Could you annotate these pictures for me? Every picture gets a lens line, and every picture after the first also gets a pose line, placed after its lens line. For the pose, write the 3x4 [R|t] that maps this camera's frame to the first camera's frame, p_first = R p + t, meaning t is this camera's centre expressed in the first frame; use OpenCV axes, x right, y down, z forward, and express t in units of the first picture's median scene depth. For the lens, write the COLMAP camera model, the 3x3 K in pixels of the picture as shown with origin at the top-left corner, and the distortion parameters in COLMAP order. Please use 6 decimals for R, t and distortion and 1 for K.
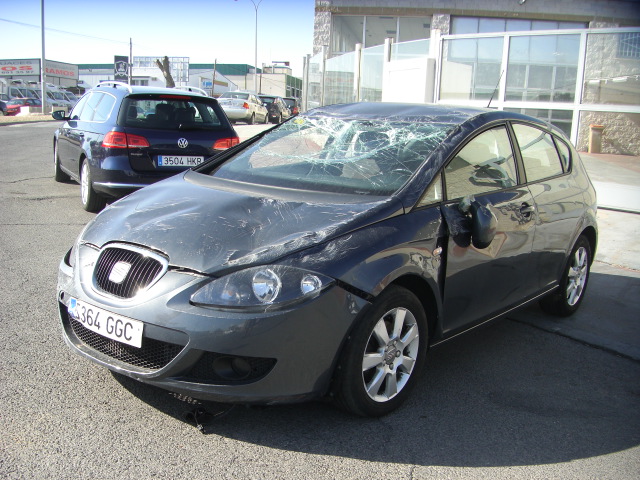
lens RADIAL K [[723.9, 0, 296.8], [0, 723.9, 324.3], [0, 0, 1]] dist [-0.161220, 0.058242]
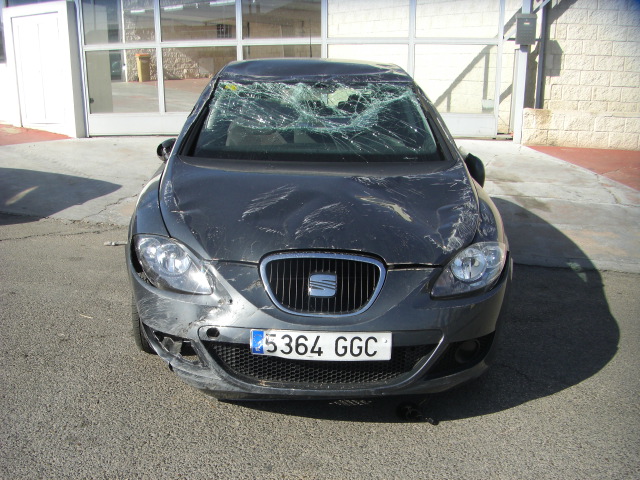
lens RADIAL K [[723.9, 0, 296.8], [0, 723.9, 324.3], [0, 0, 1]] dist [-0.161220, 0.058242]
pose [[0.768136, -0.260405, 0.584942, -0.812685], [0.205113, 0.965494, 0.160467, -0.177697], [-0.606544, -0.003281, 0.795043, 0.334550]]
